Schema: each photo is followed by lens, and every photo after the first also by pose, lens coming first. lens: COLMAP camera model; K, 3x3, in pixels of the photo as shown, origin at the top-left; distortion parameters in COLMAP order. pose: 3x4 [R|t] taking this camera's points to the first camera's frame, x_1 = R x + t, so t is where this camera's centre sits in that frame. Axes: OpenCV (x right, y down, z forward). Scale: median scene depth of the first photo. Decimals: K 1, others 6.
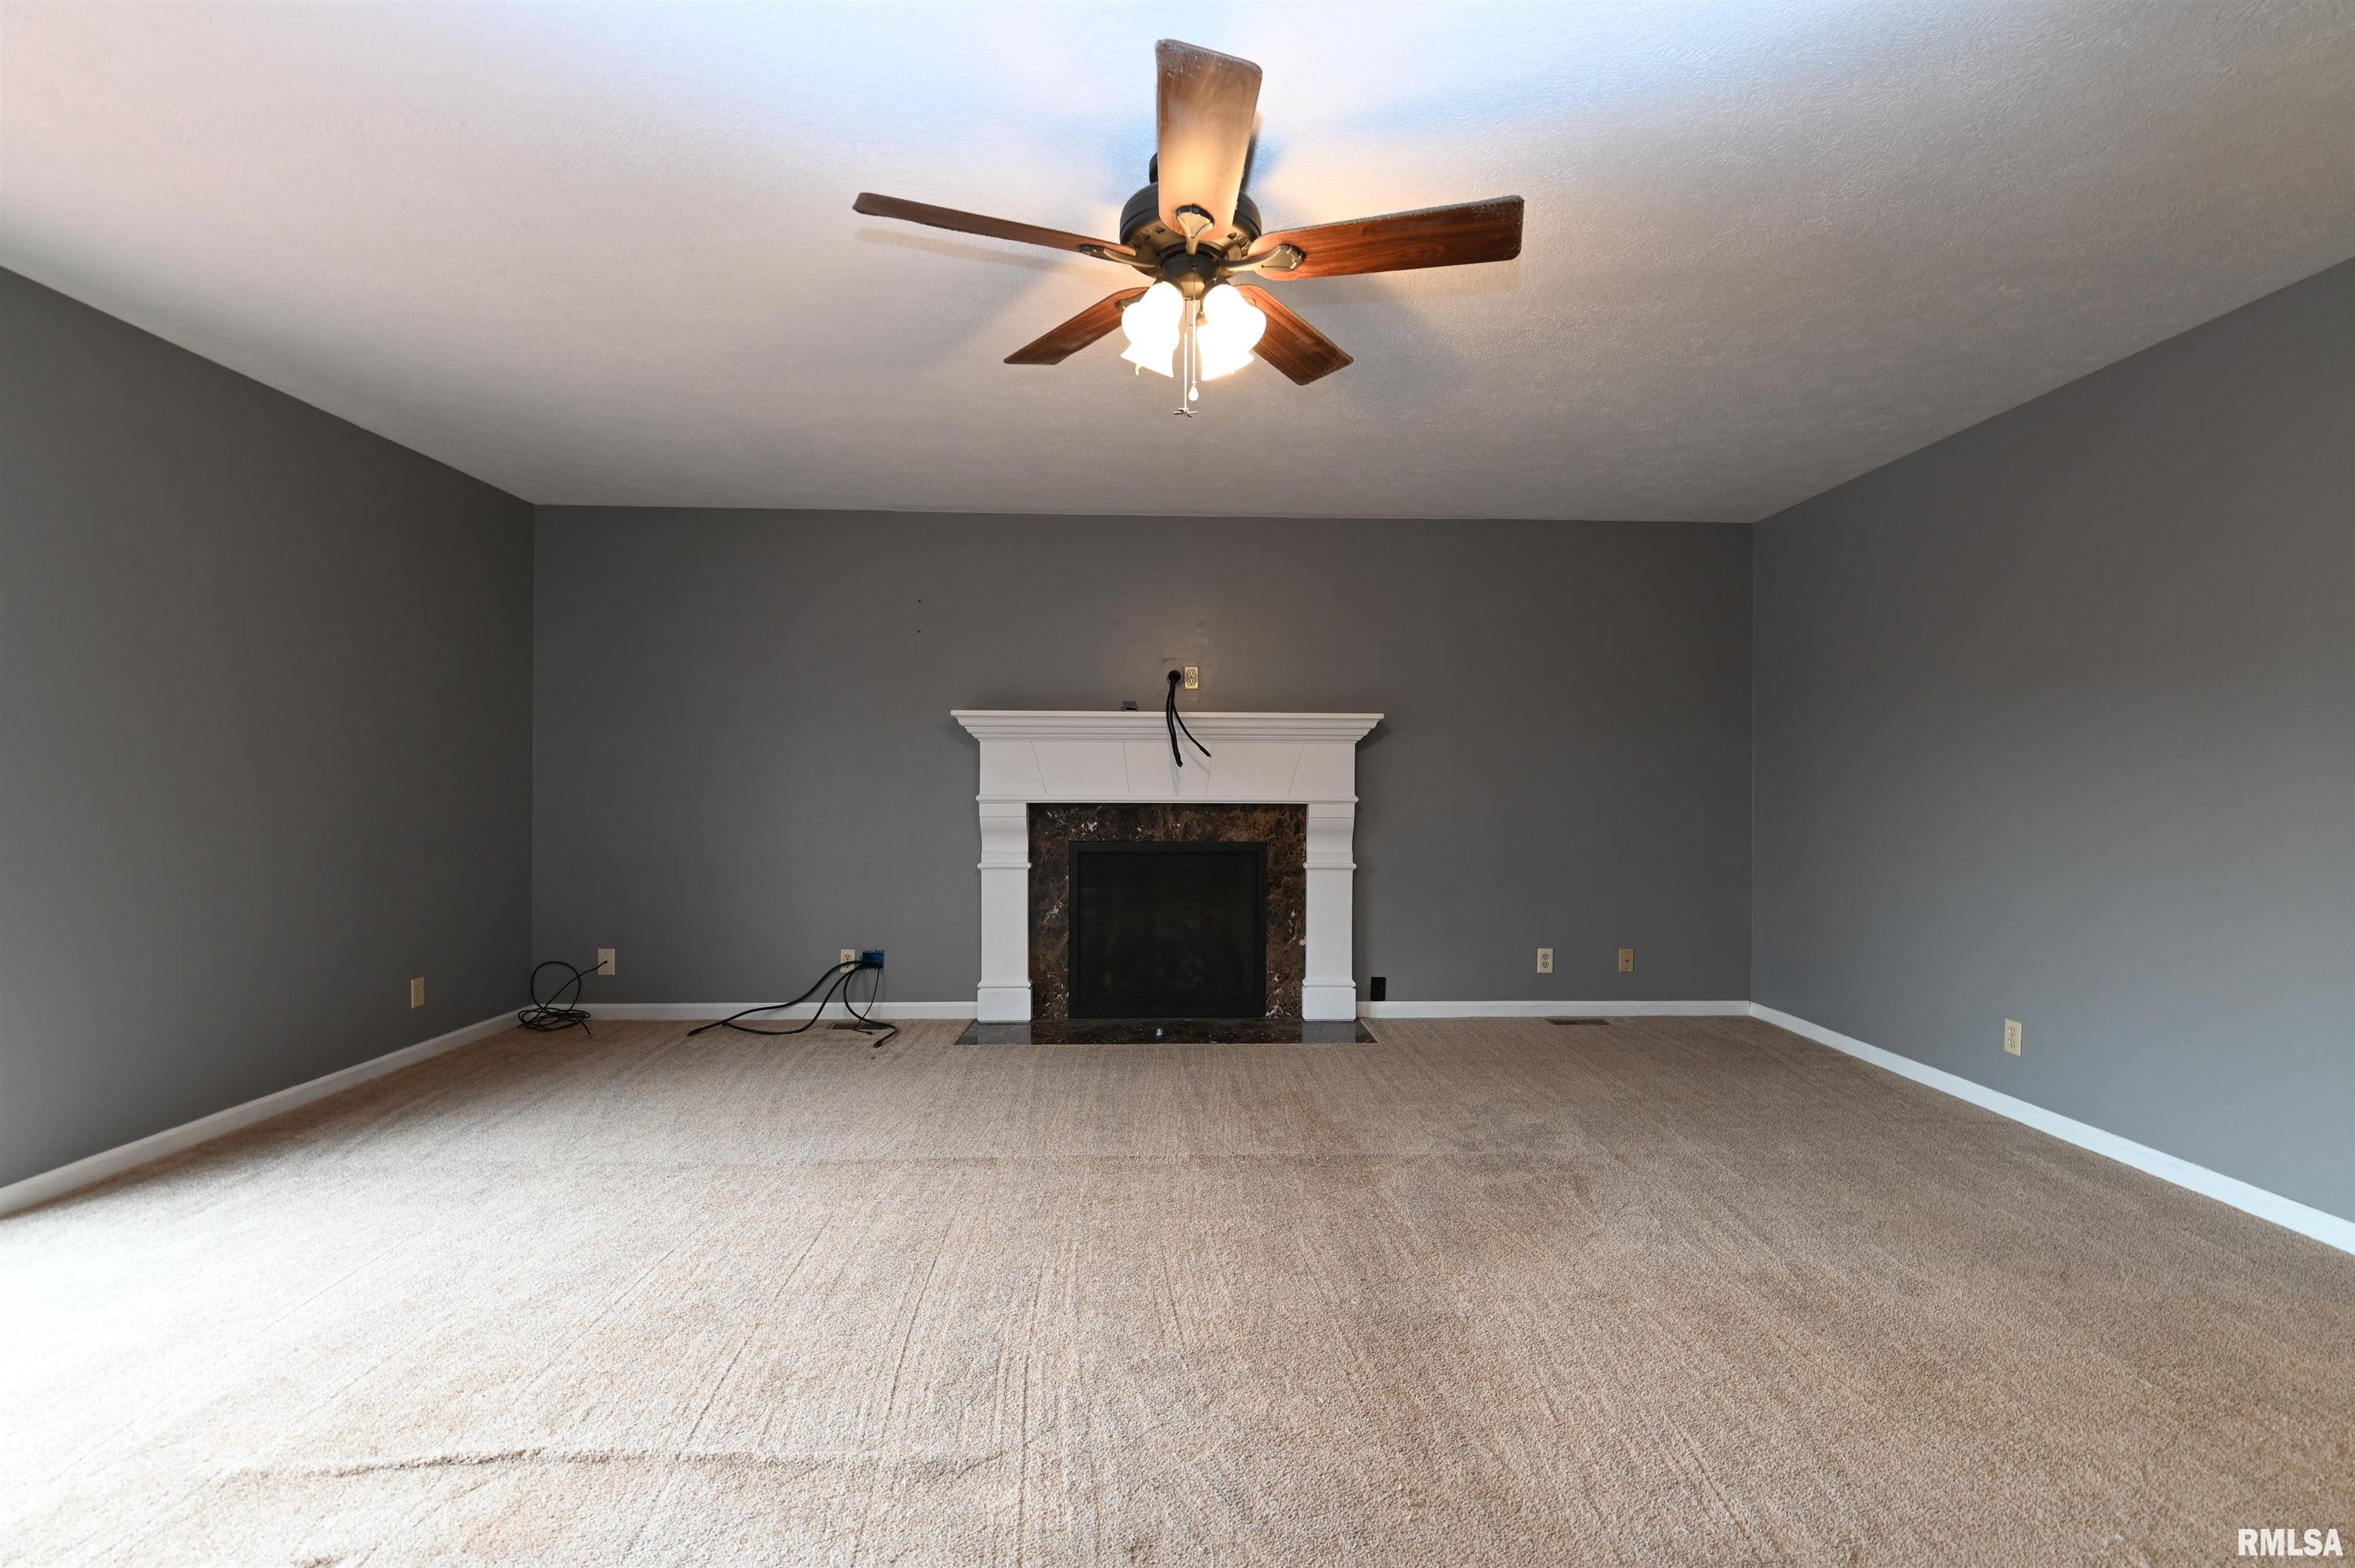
lens RADIAL K [[1012.2, 0, 1199.8], [0, 1012.2, 783.9], [0, 0, 1]] dist [-0.000120, -0.011627]
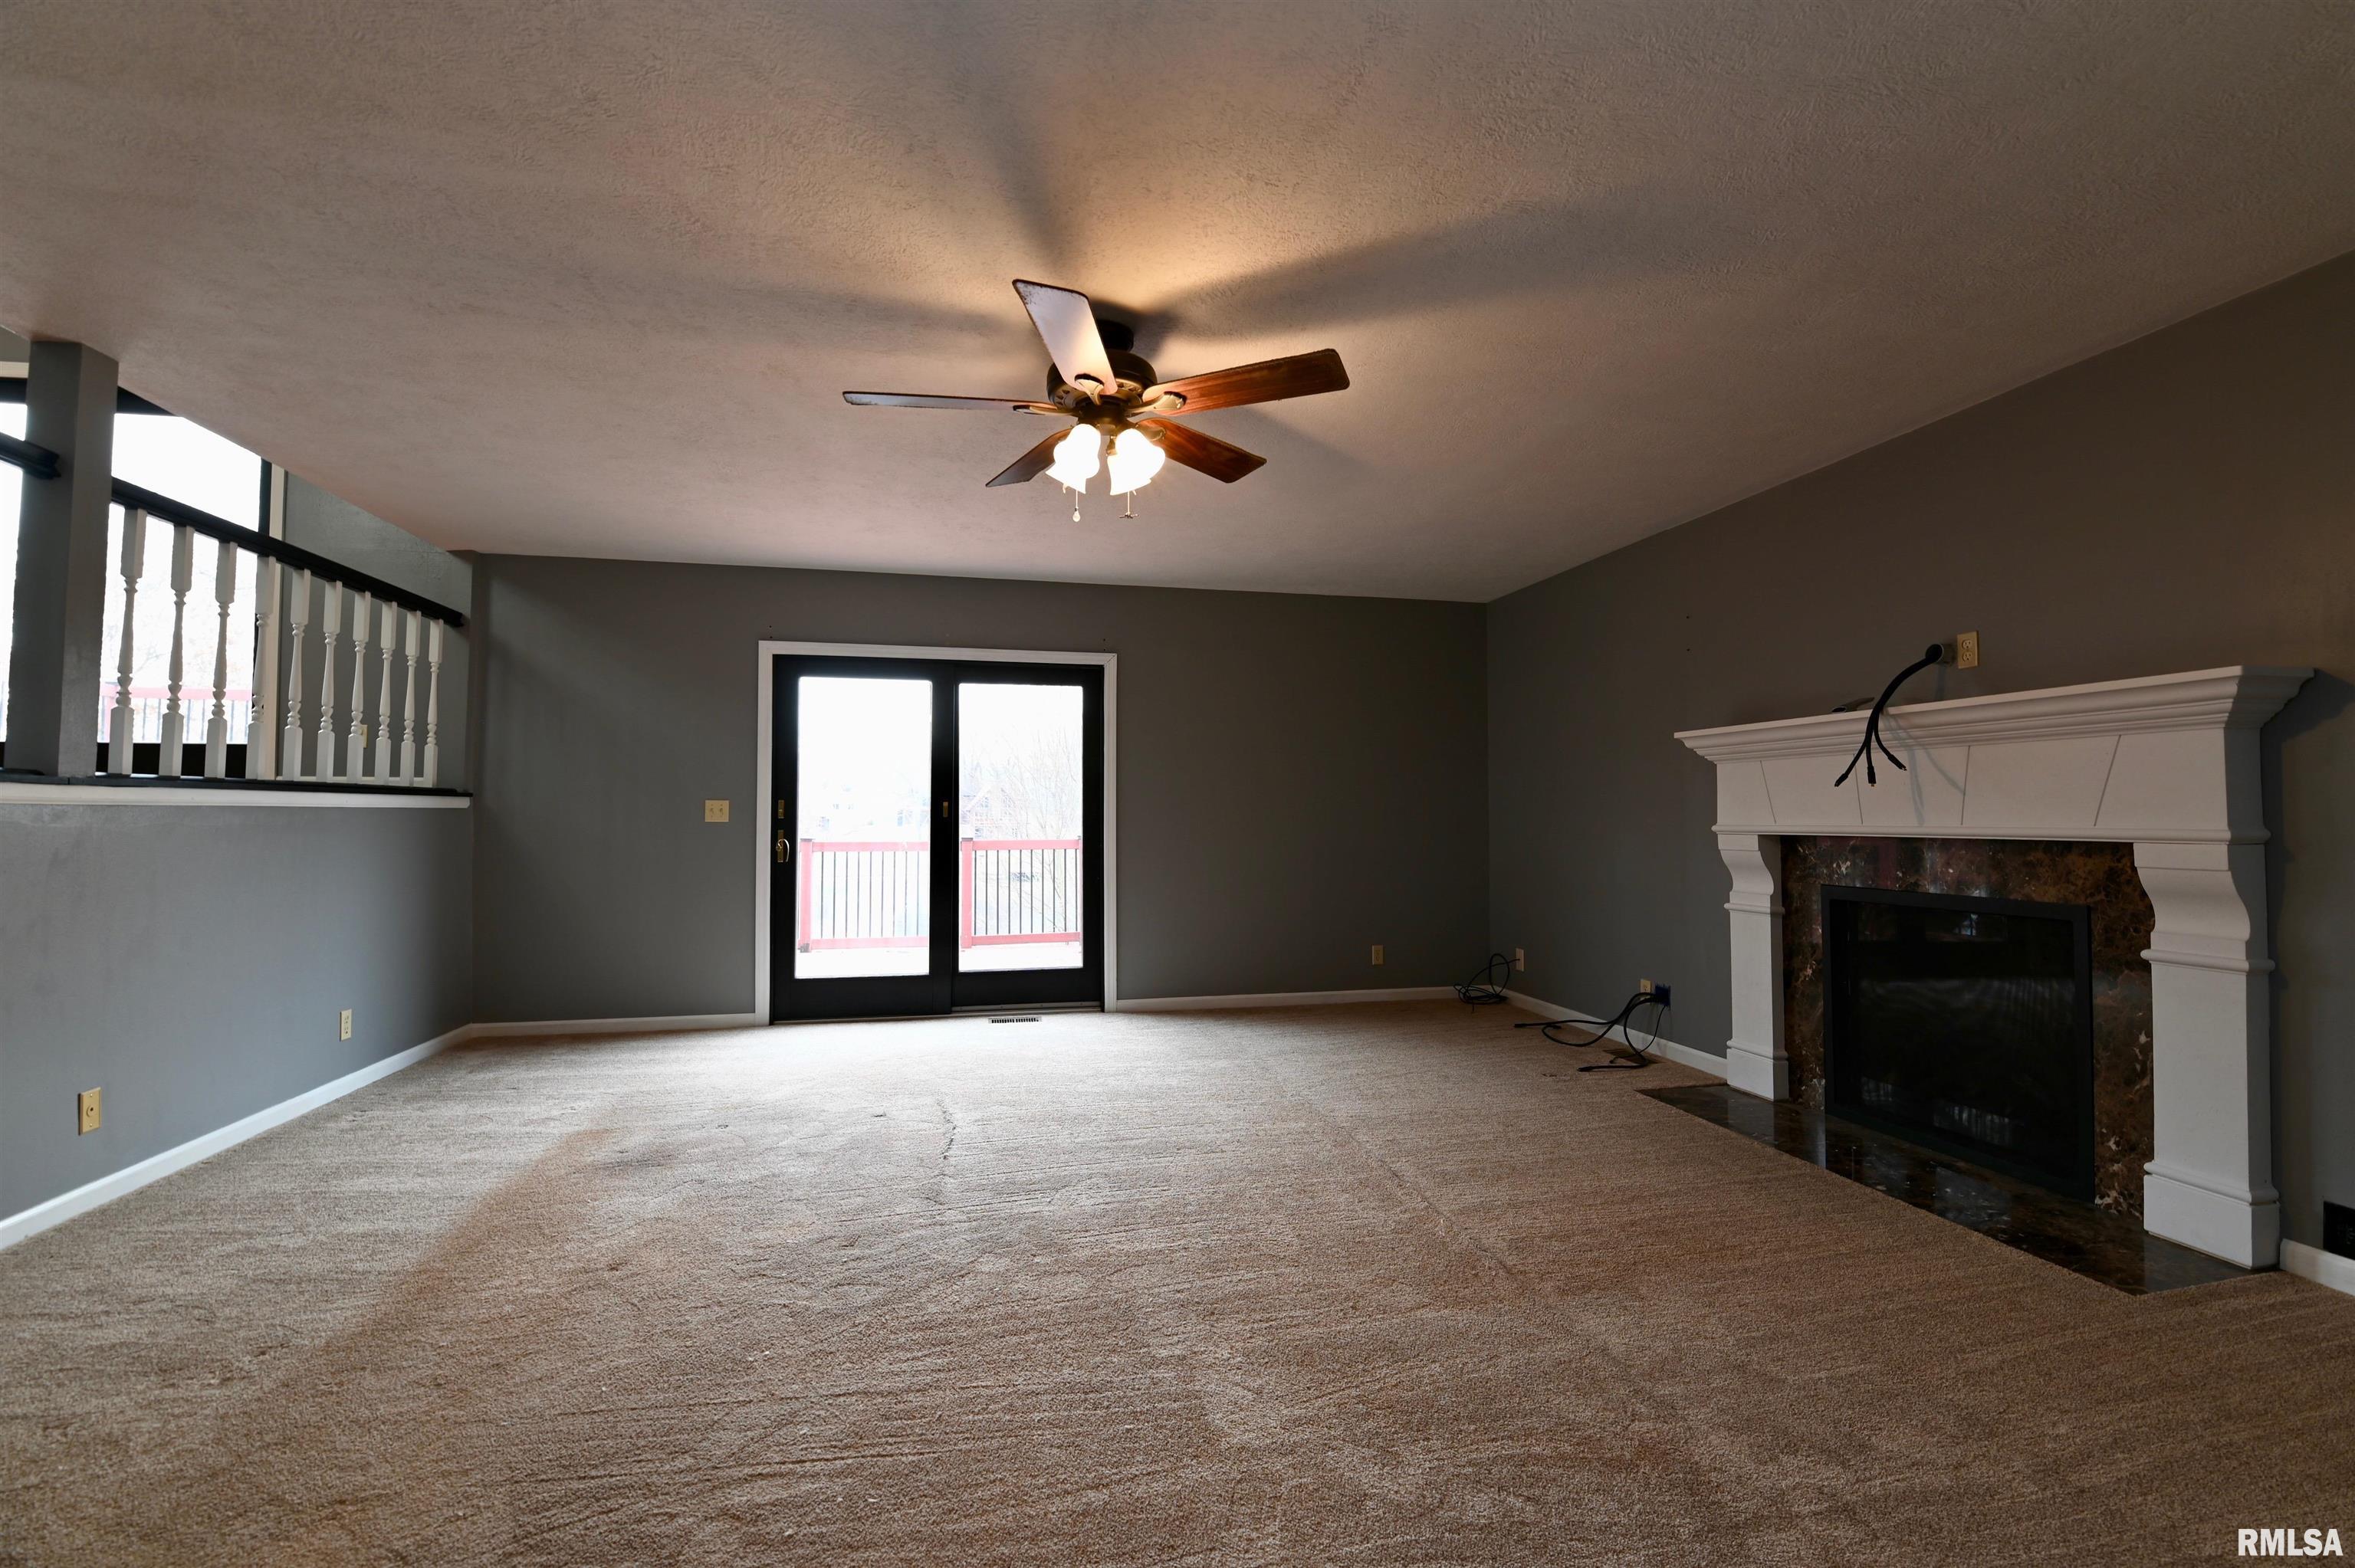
lens RADIAL K [[1012.2, 0, 1199.8], [0, 1012.2, 783.9], [0, 0, 1]] dist [-0.000120, -0.011627]
pose [[0.183994, -0.036618, -0.982245, 0.558396], [0.003683, 0.999324, -0.036565, 0.005722], [0.982921, 0.003110, 0.184004, 0.389808]]
